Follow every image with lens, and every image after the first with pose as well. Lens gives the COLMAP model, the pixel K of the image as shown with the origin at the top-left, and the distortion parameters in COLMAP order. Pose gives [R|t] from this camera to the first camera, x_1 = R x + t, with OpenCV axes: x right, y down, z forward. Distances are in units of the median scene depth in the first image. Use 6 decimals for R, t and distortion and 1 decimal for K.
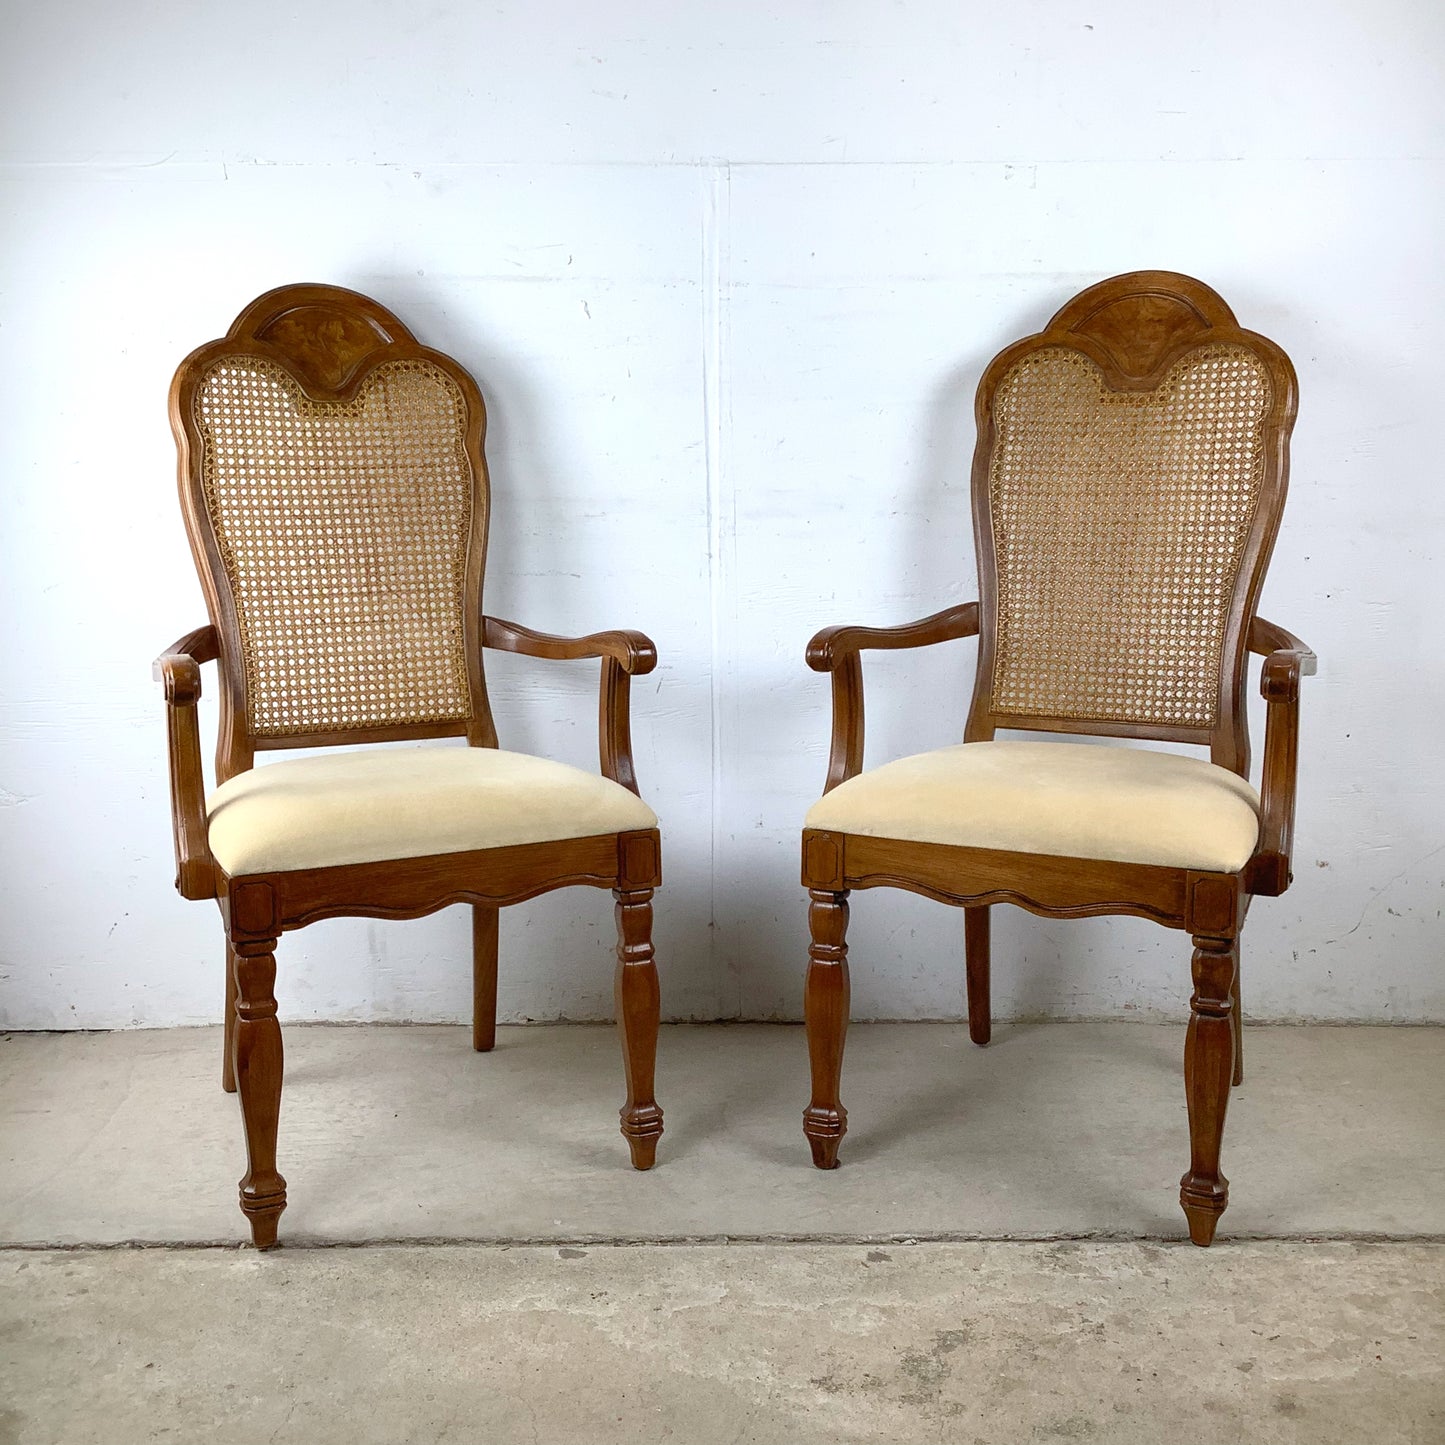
lens RADIAL K [[1780.7, 0, 723.2], [0, 1780.7, 693.0], [0, 0, 1]] dist [0.069478, 0.000000]
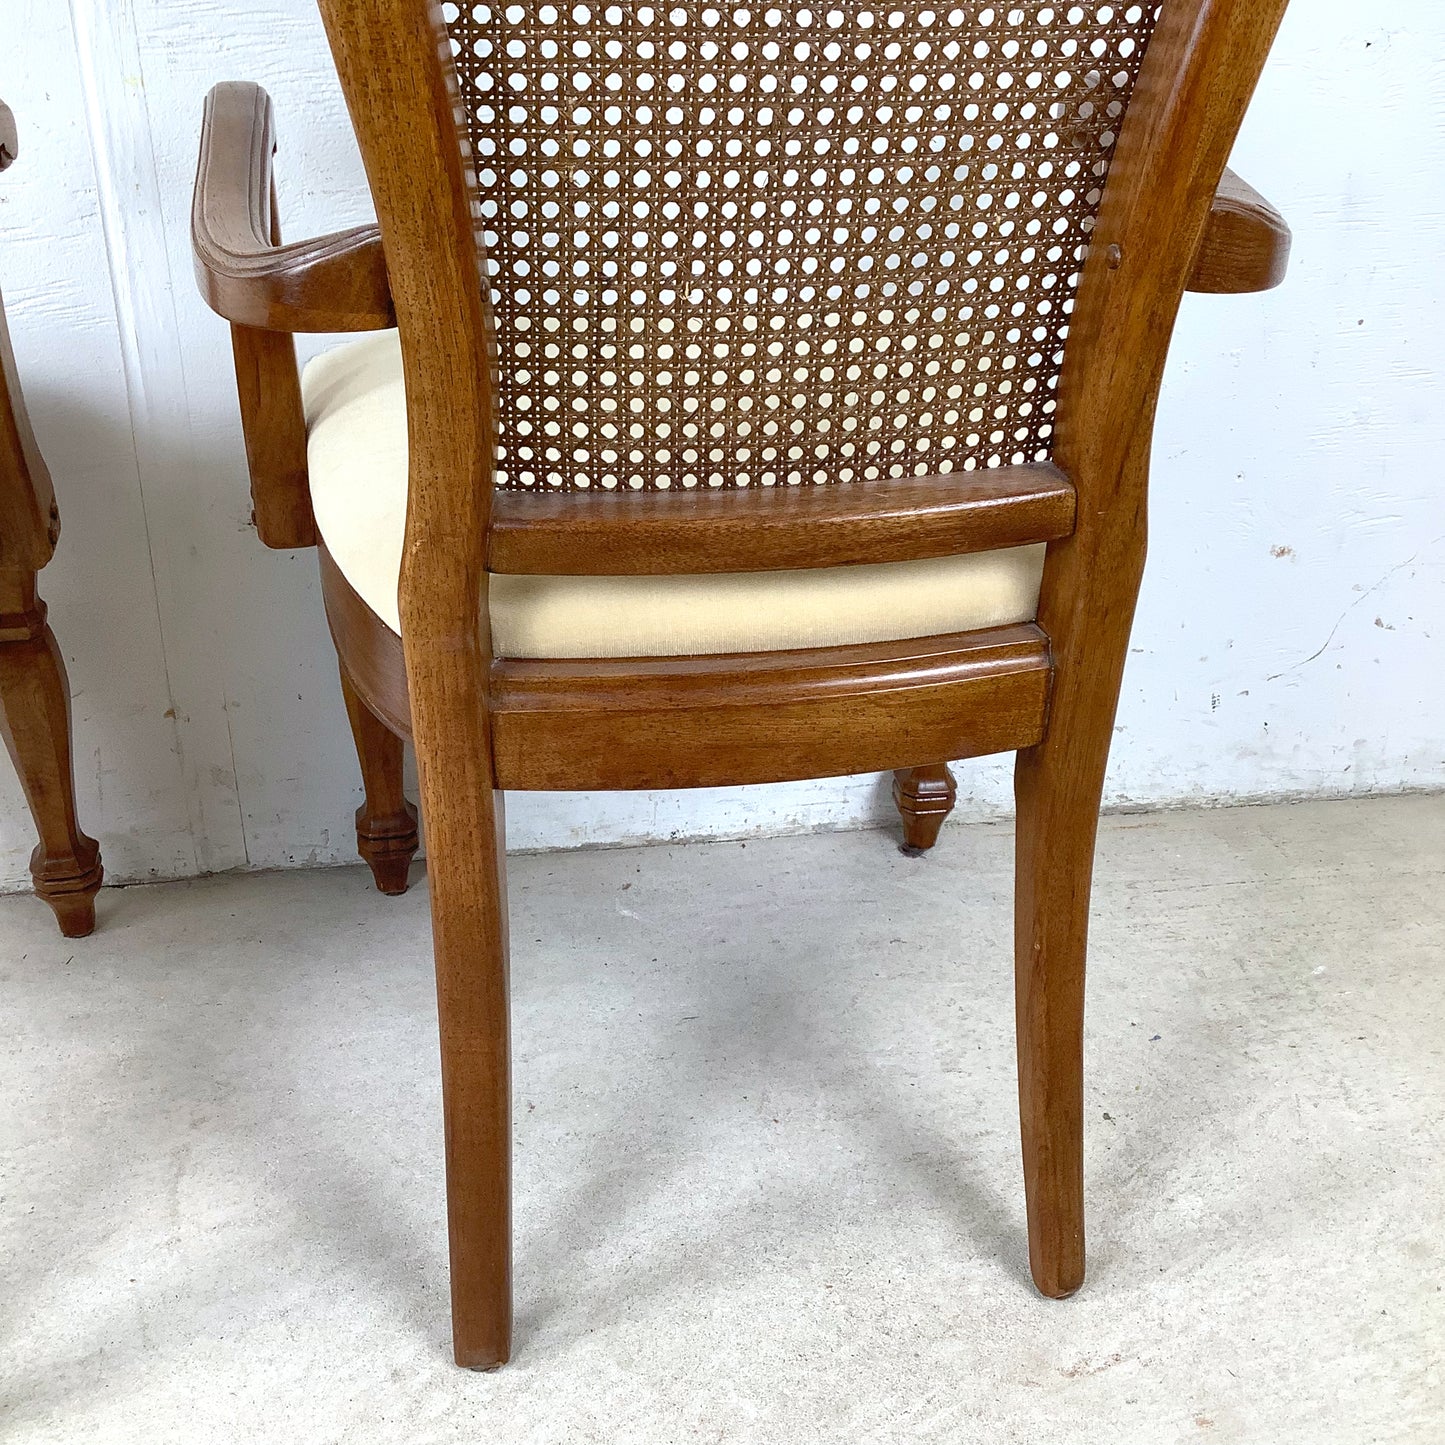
lens RADIAL K [[1780.7, 0, 724.8], [0, 1780.7, 718.9], [0, 0, 1]] dist [0.069478, 0.000000]
pose [[0.983362, -0.059925, 0.171488, 0.072245], [-0.004860, 0.935006, 0.354598, -0.062801], [-0.181592, -0.349532, 0.919158, 0.574986]]
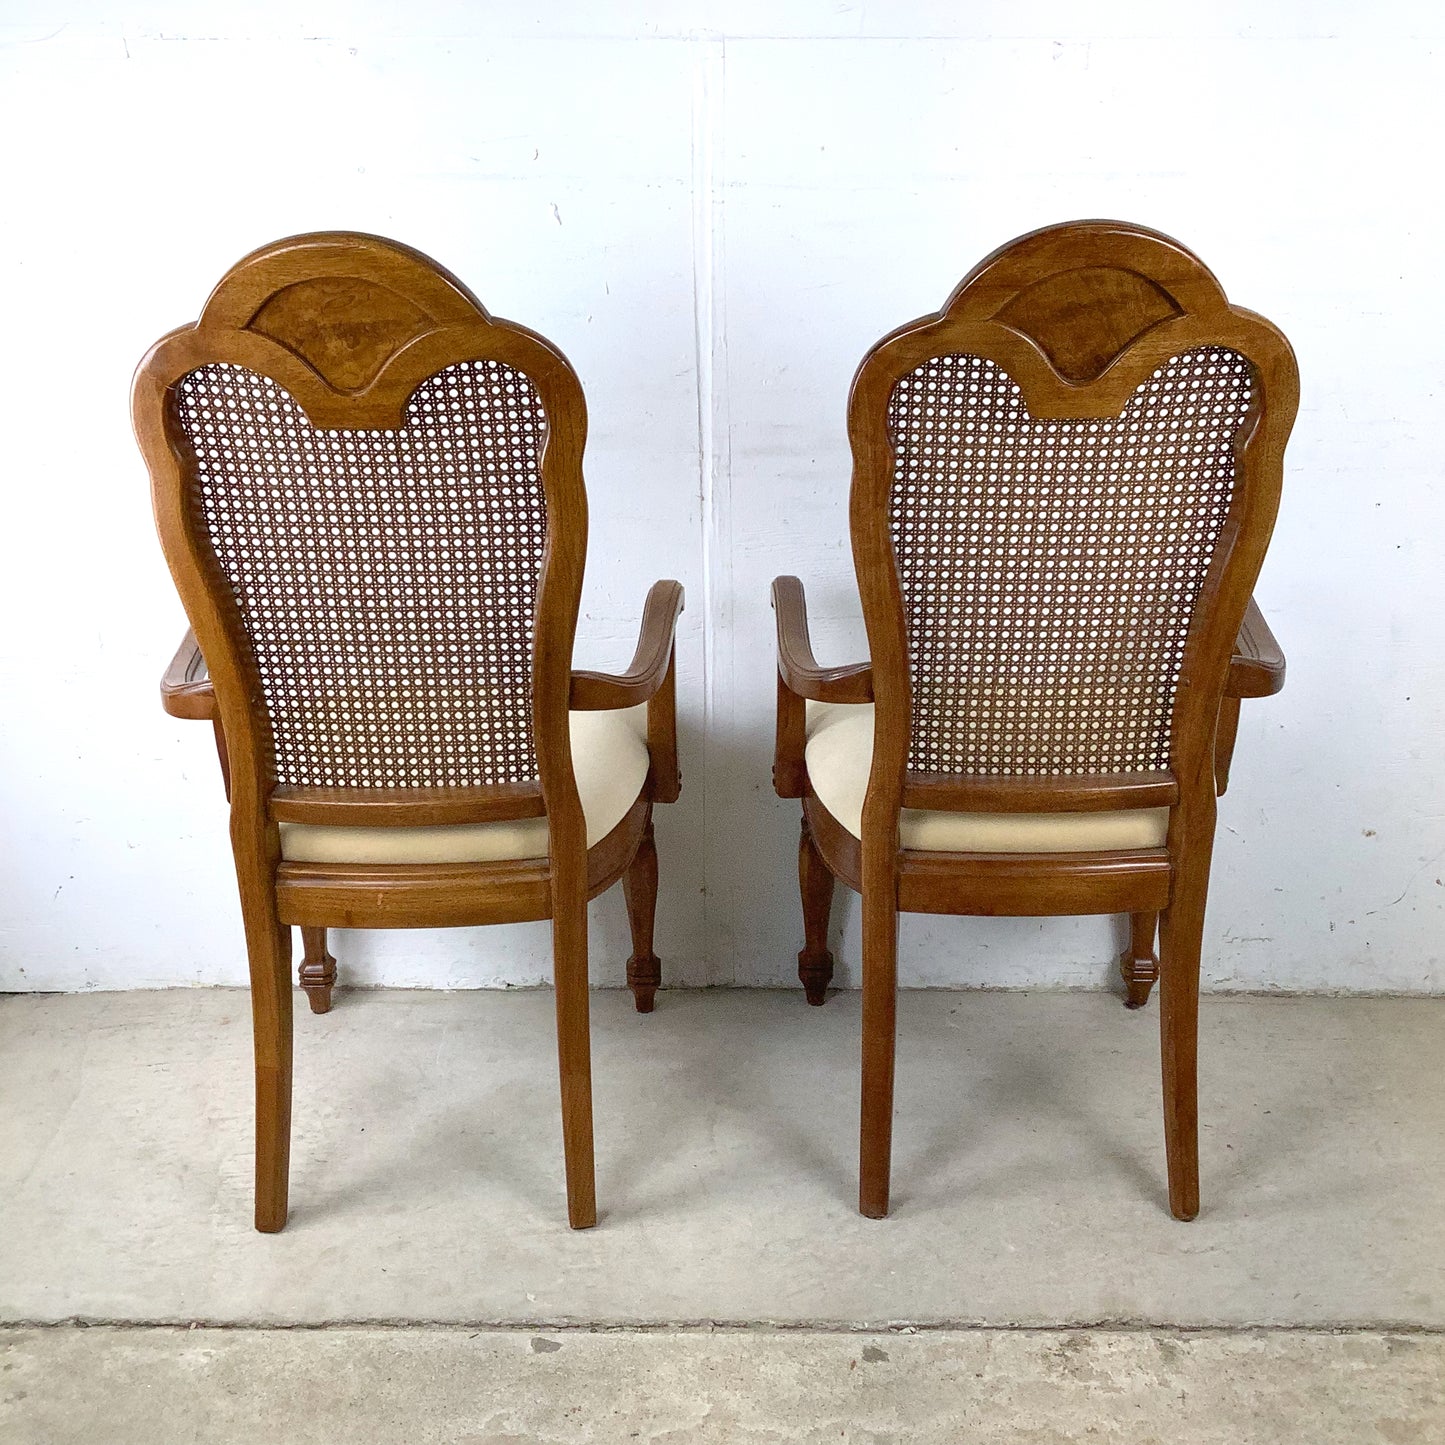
lens RADIAL K [[1780.7, 0, 721.0], [0, 1780.7, 714.4], [0, 0, 1]] dist [0.069478, 0.000000]
pose [[0.999972, 0.004594, -0.005946, 0.009420], [-0.003358, 0.981118, 0.193381, -0.162679], [0.006722, -0.193355, 0.981106, 0.127169]]
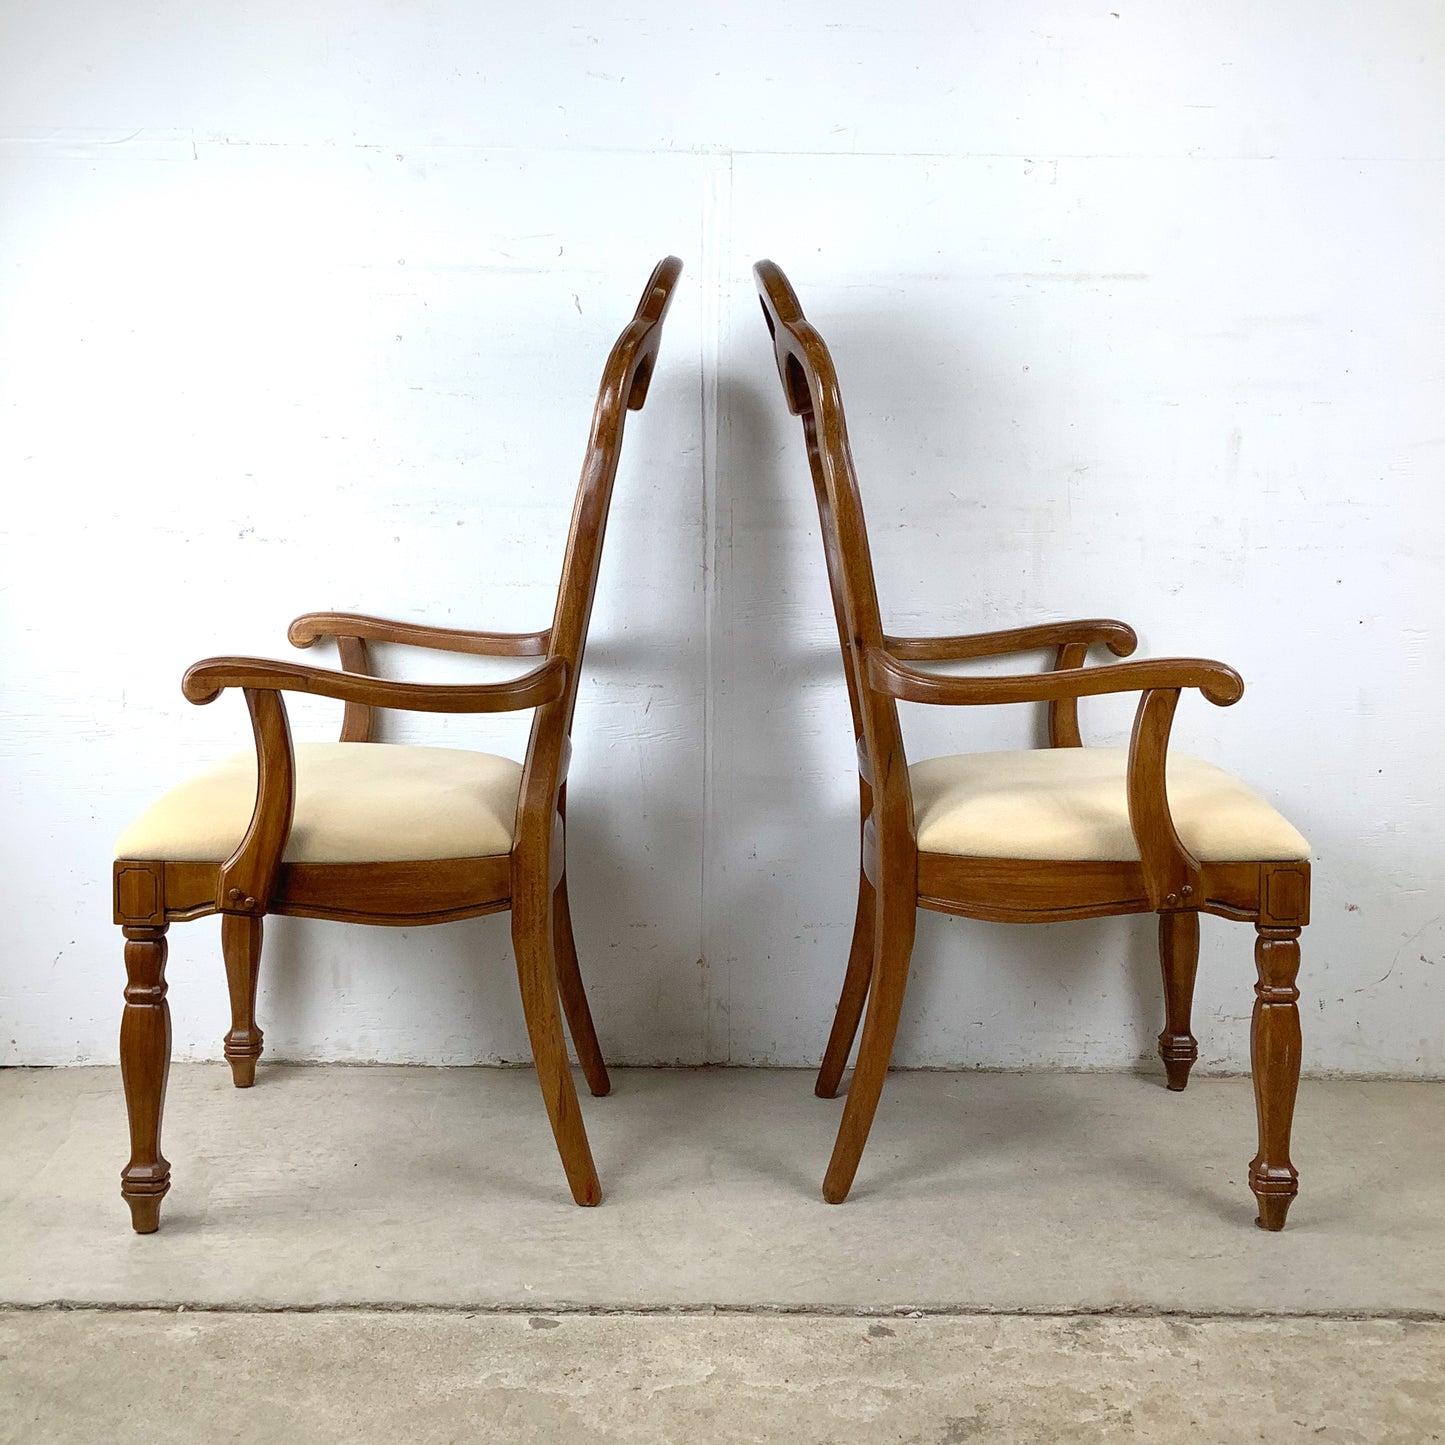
lens RADIAL K [[1780.7, 0, 722.8], [0, 1780.7, 692.6], [0, 0, 1]] dist [0.069478, 0.000000]
pose [[0.999844, 0.015625, 0.008245, -0.005133], [-0.015439, 0.999637, -0.022089, 0.010408], [-0.008587, 0.021958, 0.999722, 0.070434]]
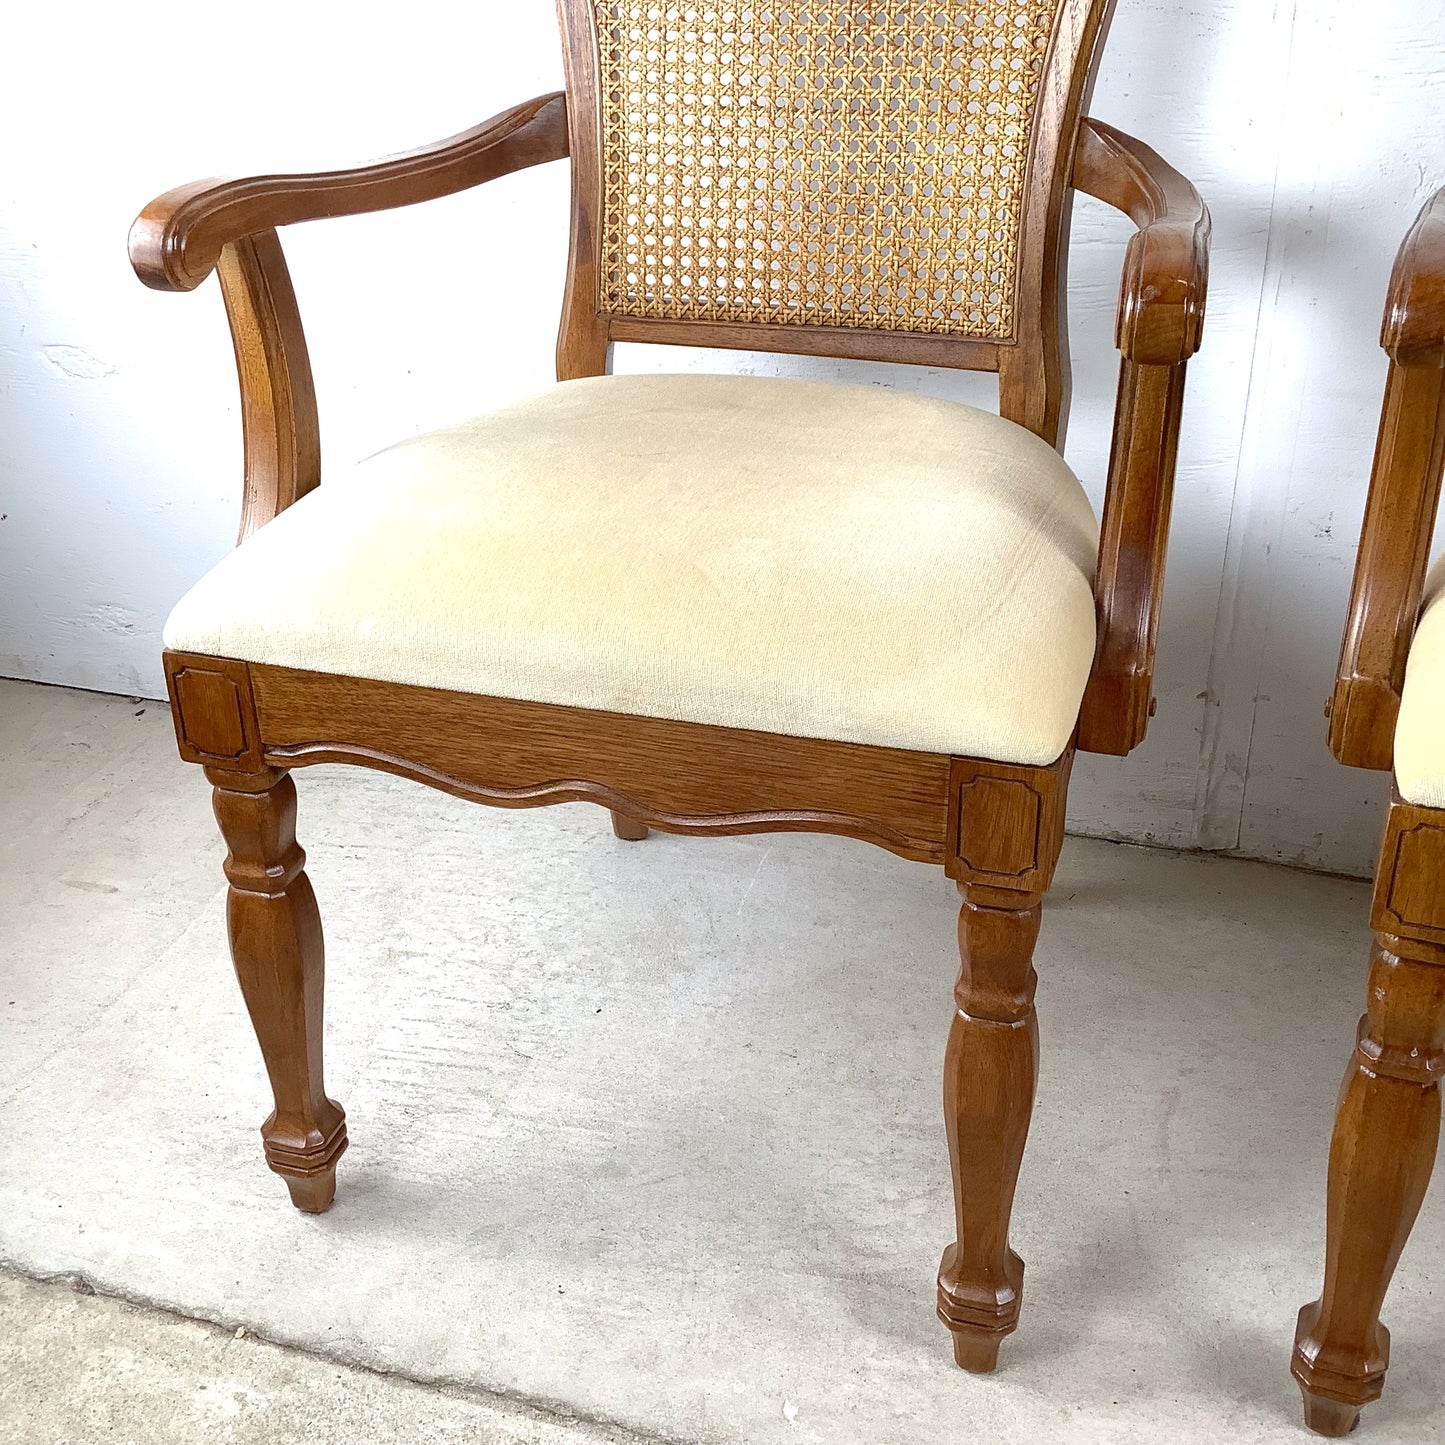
lens RADIAL K [[1780.7, 0, 709.6], [0, 1780.7, 705.2], [0, 0, 1]] dist [0.069478, 0.000000]
pose [[0.952043, 0.132610, -0.275733, 0.001354], [-0.029137, 0.936393, 0.349741, -0.067480], [0.304574, -0.324935, 0.895350, 0.528913]]
